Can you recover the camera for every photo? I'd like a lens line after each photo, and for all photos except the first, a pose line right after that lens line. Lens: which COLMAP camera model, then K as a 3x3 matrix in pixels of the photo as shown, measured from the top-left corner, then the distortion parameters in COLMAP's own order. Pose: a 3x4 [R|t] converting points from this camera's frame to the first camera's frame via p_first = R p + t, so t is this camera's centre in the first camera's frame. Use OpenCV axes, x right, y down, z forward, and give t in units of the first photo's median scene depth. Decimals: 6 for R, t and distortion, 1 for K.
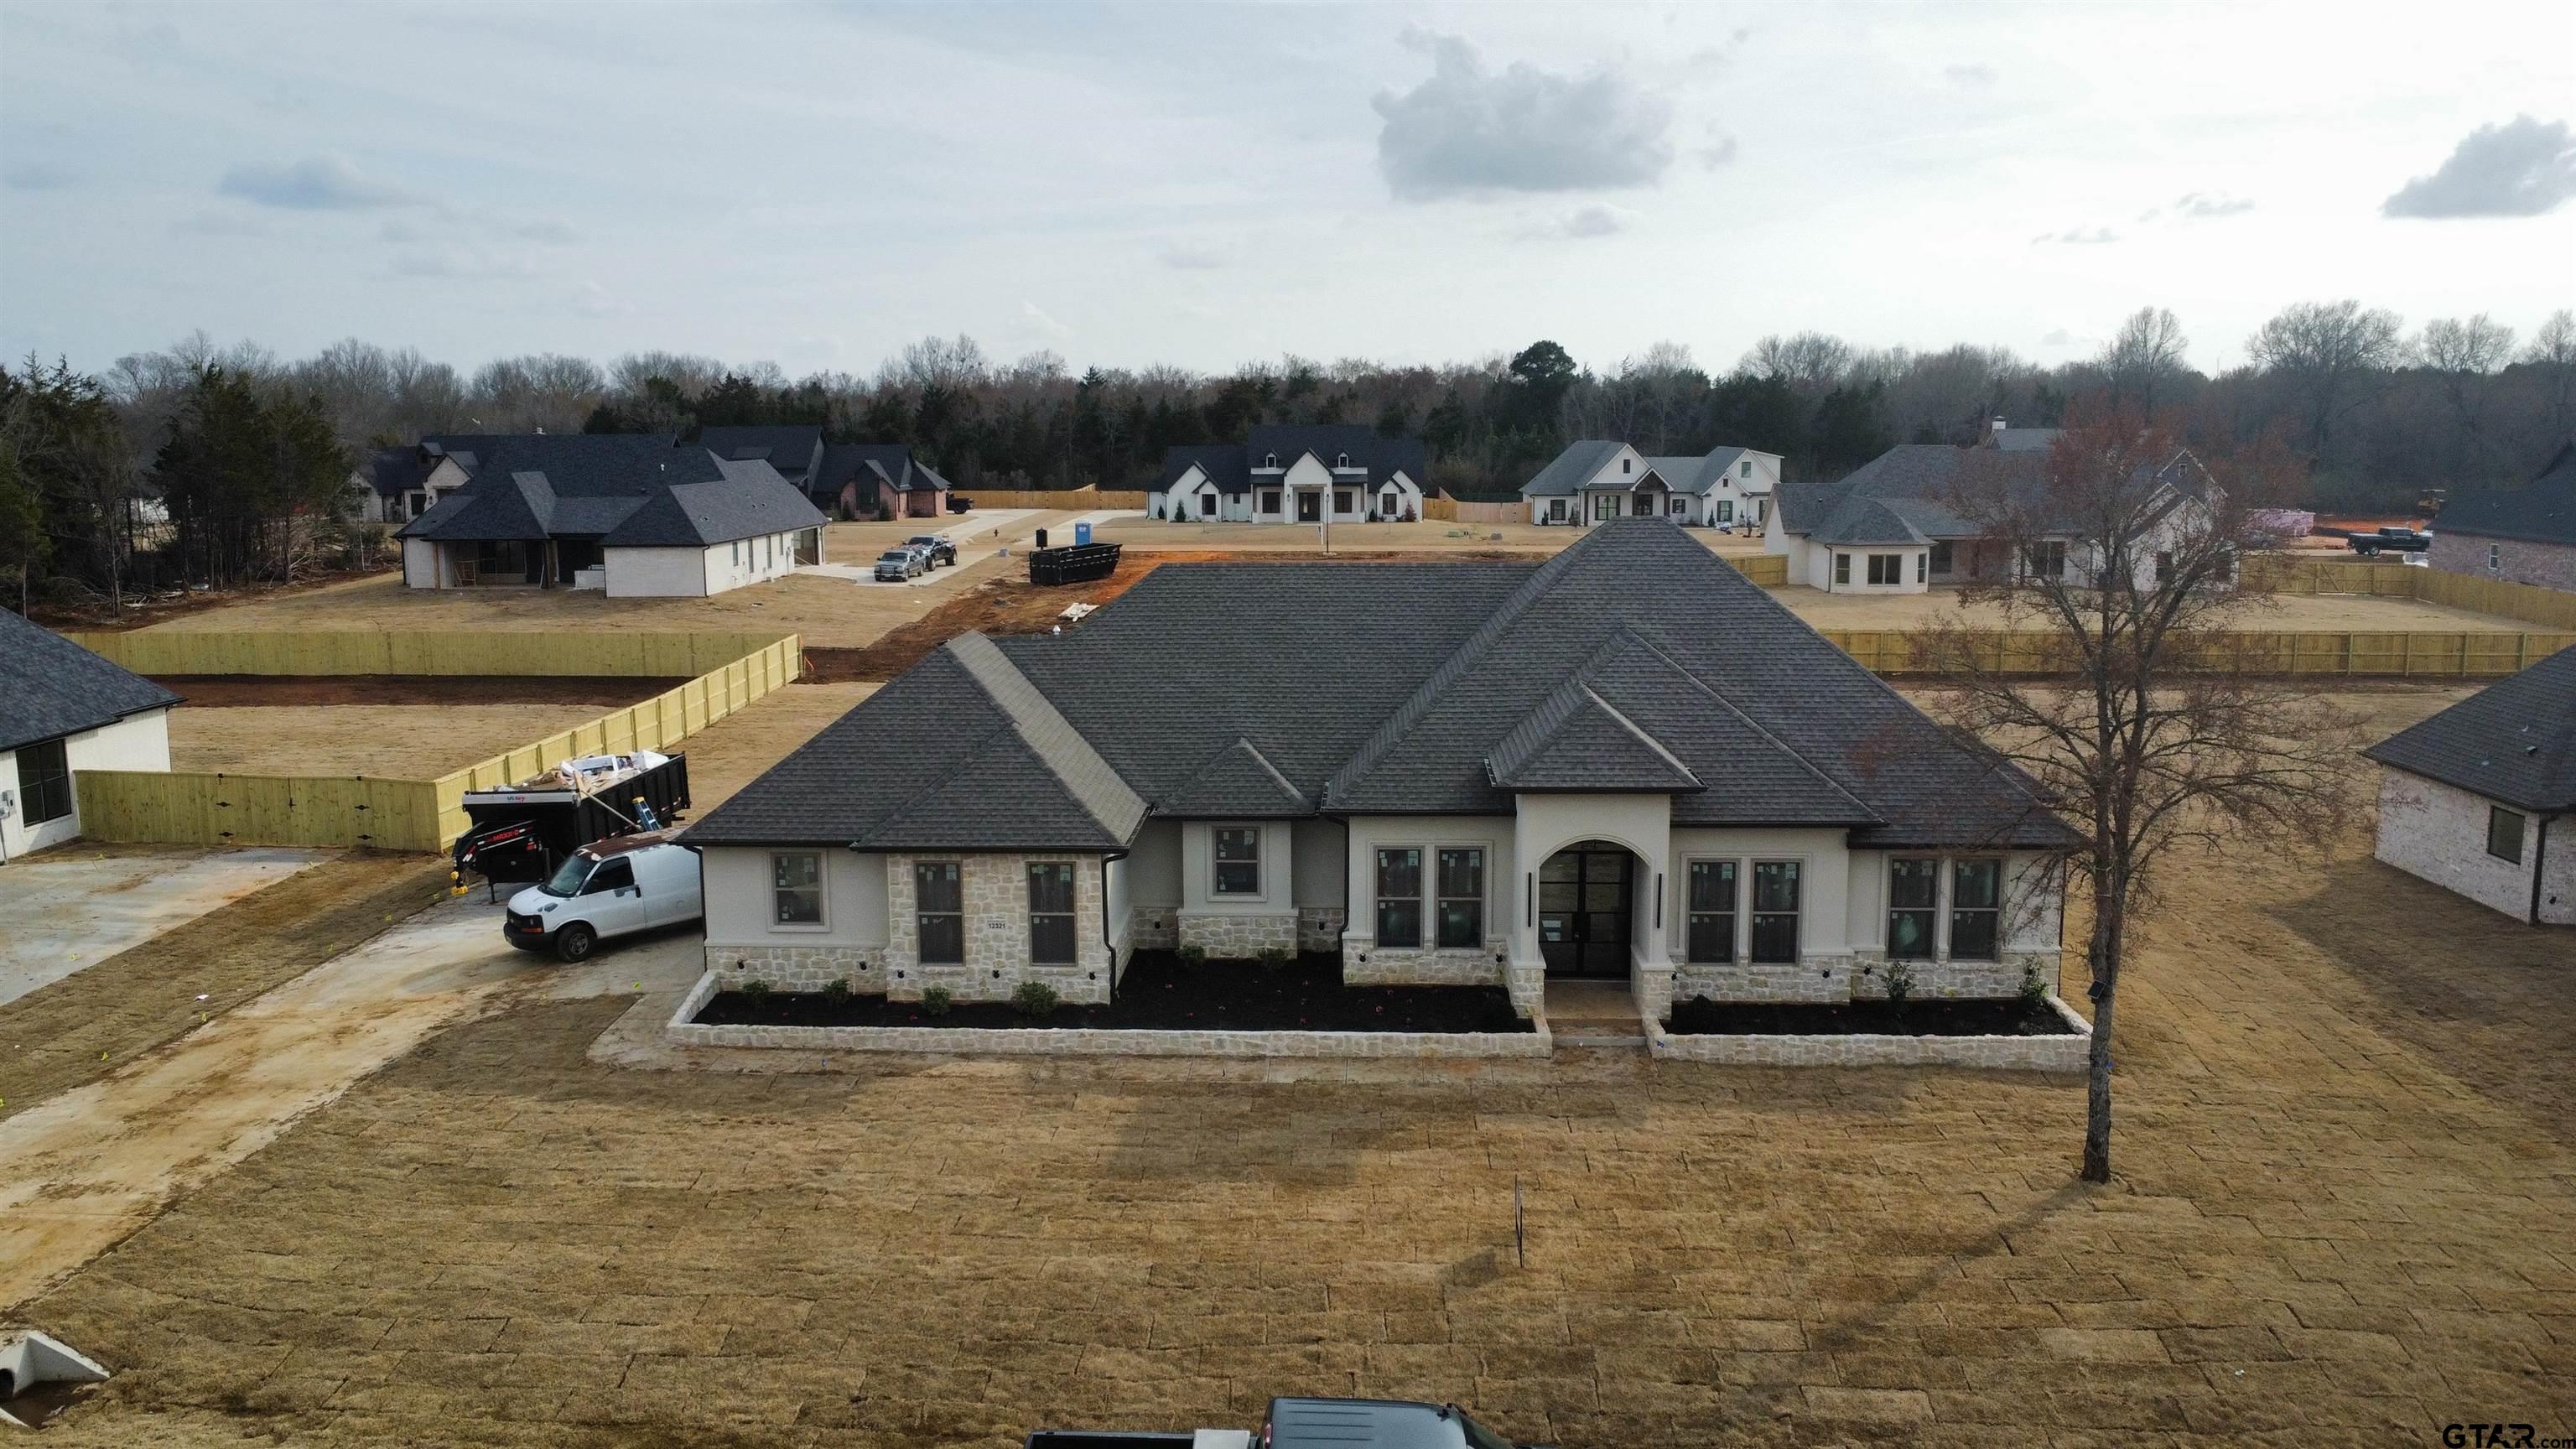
lens RADIAL K [[1868.6, 0, 1288.0], [0, 1868.6, 724.5], [0, 0, 1]] dist [-0.021767, -0.023684]
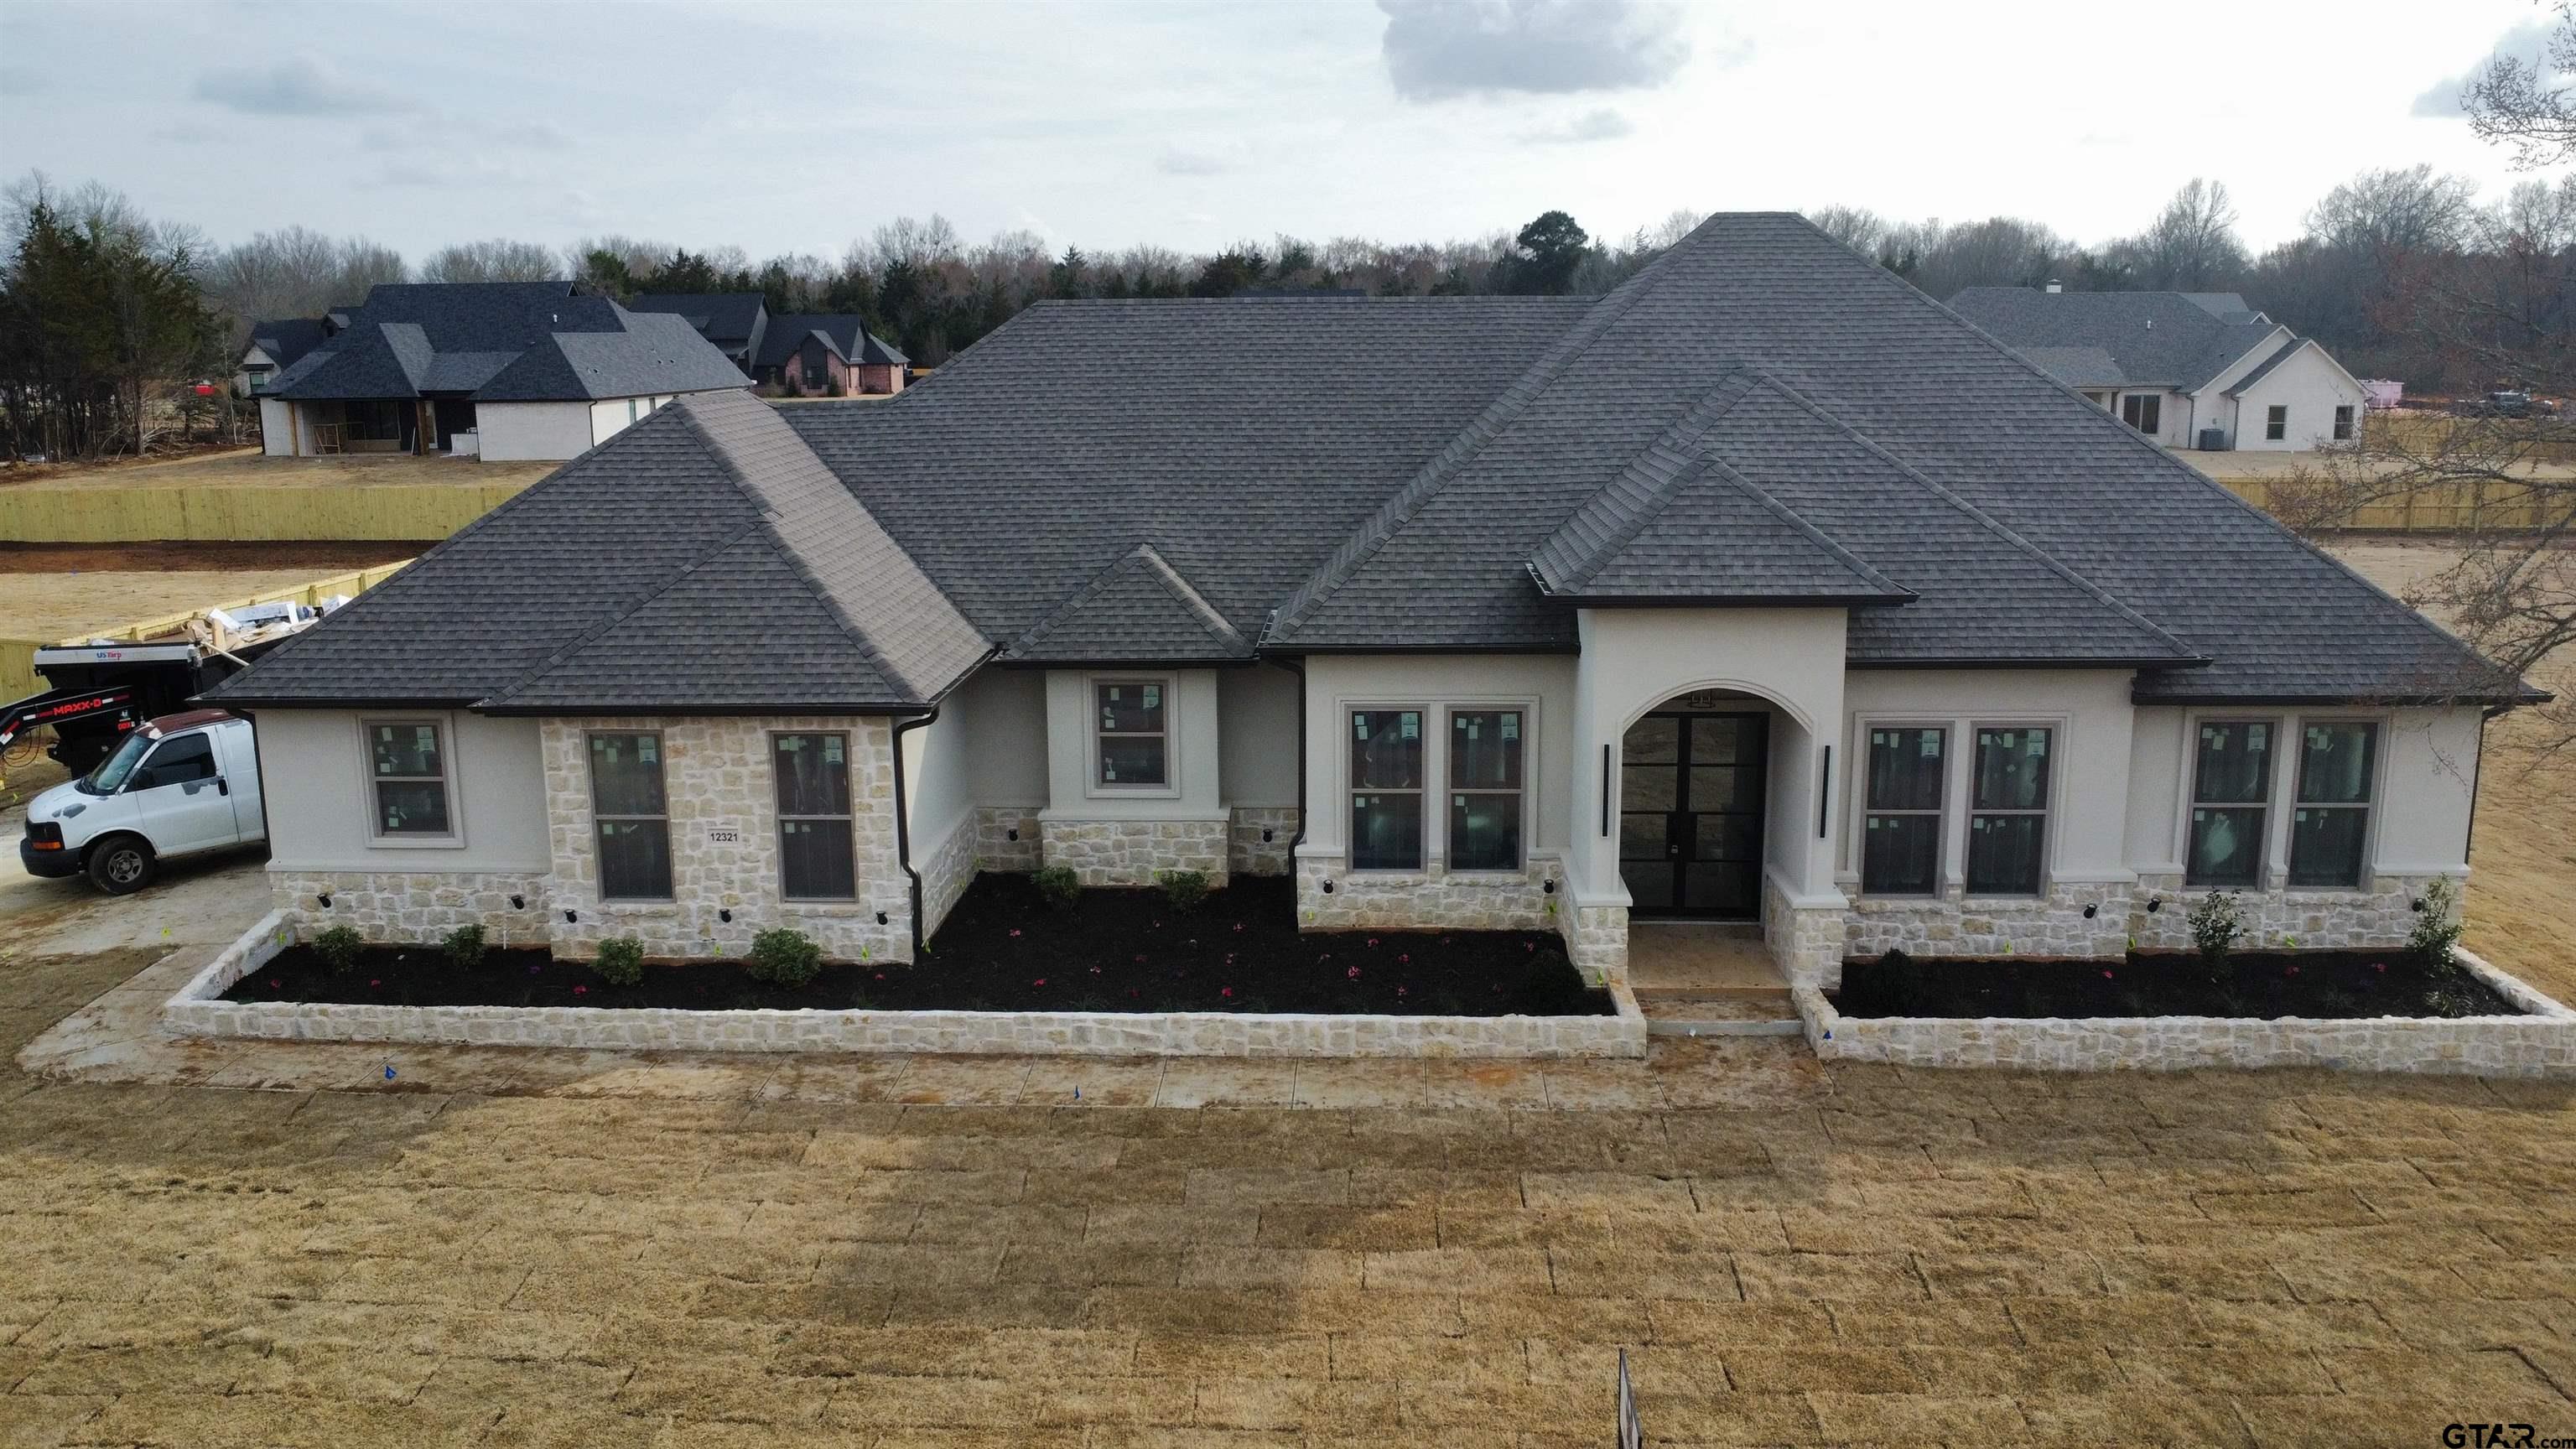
lens RADIAL K [[1868.6, 0, 1288.0], [0, 1868.6, 724.5], [0, 0, 1]] dist [-0.021767, -0.023684]
pose [[0.999995, -0.003090, -0.000317, 0.027756], [0.003102, 0.998909, 0.046597, 0.043541], [0.000173, -0.046598, 0.998914, 0.394981]]
